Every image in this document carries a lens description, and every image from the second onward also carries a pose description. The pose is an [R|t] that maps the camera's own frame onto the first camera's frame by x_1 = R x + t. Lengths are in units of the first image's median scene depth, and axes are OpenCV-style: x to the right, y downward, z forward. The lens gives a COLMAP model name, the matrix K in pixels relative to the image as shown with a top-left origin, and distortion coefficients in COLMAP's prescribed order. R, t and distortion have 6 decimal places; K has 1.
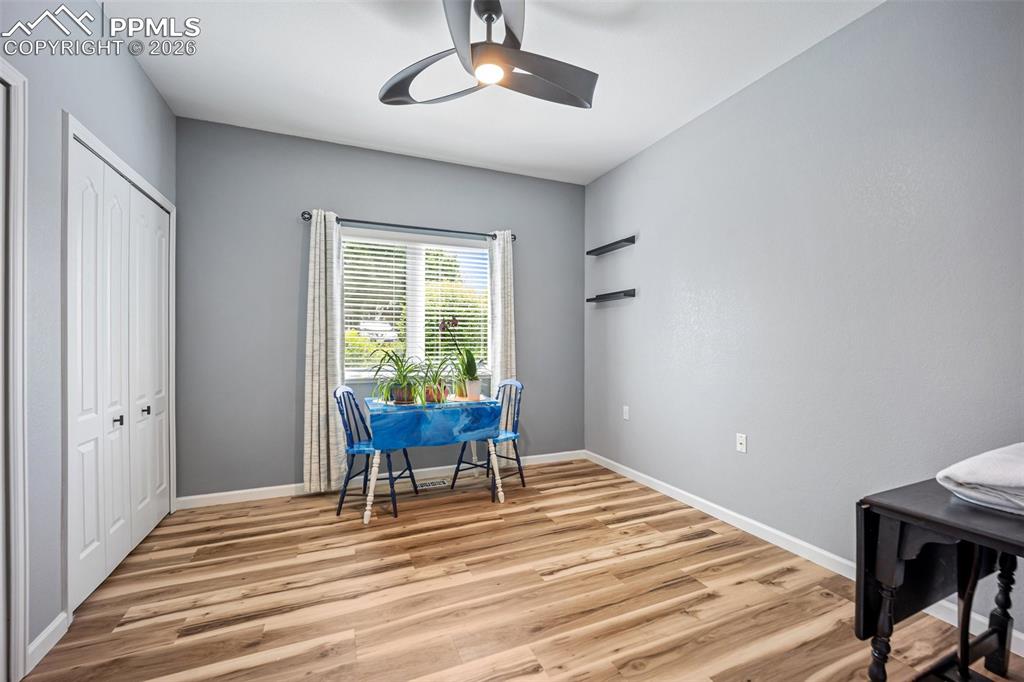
lens RADIAL K [[416.3, 0, 512.9], [0, 416.3, 345.0], [0, 0, 1]] dist [-0.016959, -0.000063]
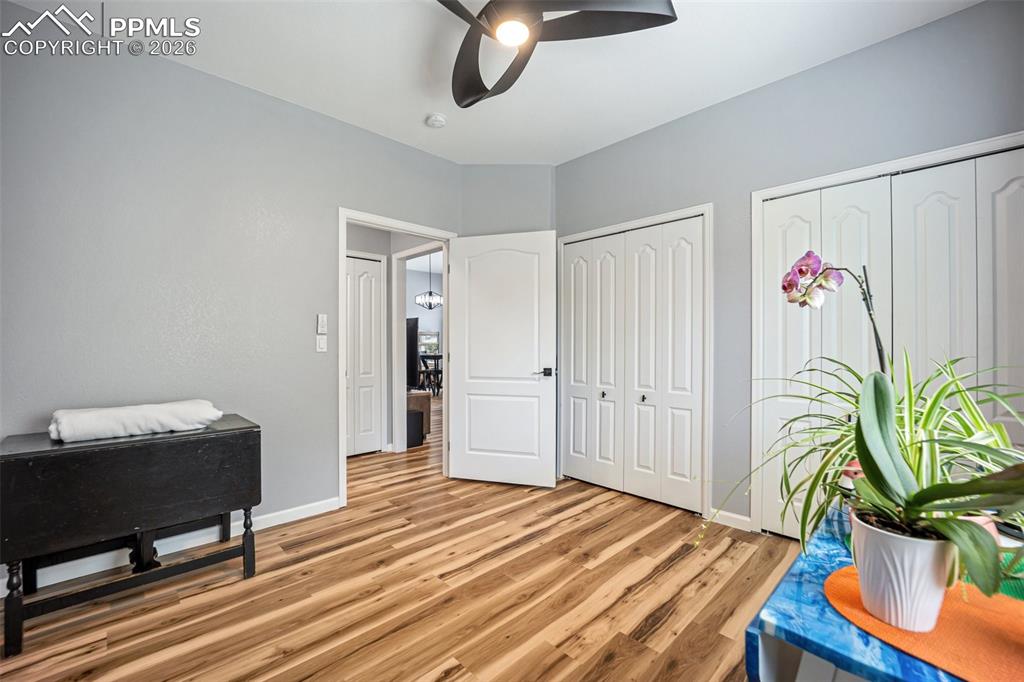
lens RADIAL K [[416.3, 0, 512.9], [0, 416.3, 345.0], [0, 0, 1]] dist [-0.016959, -0.000063]
pose [[-0.932473, 0.000567, -0.361239, 0.281003], [-0.000453, 0.999996, 0.002740, -0.008038], [0.361239, 0.002719, -0.932469, 1.972519]]
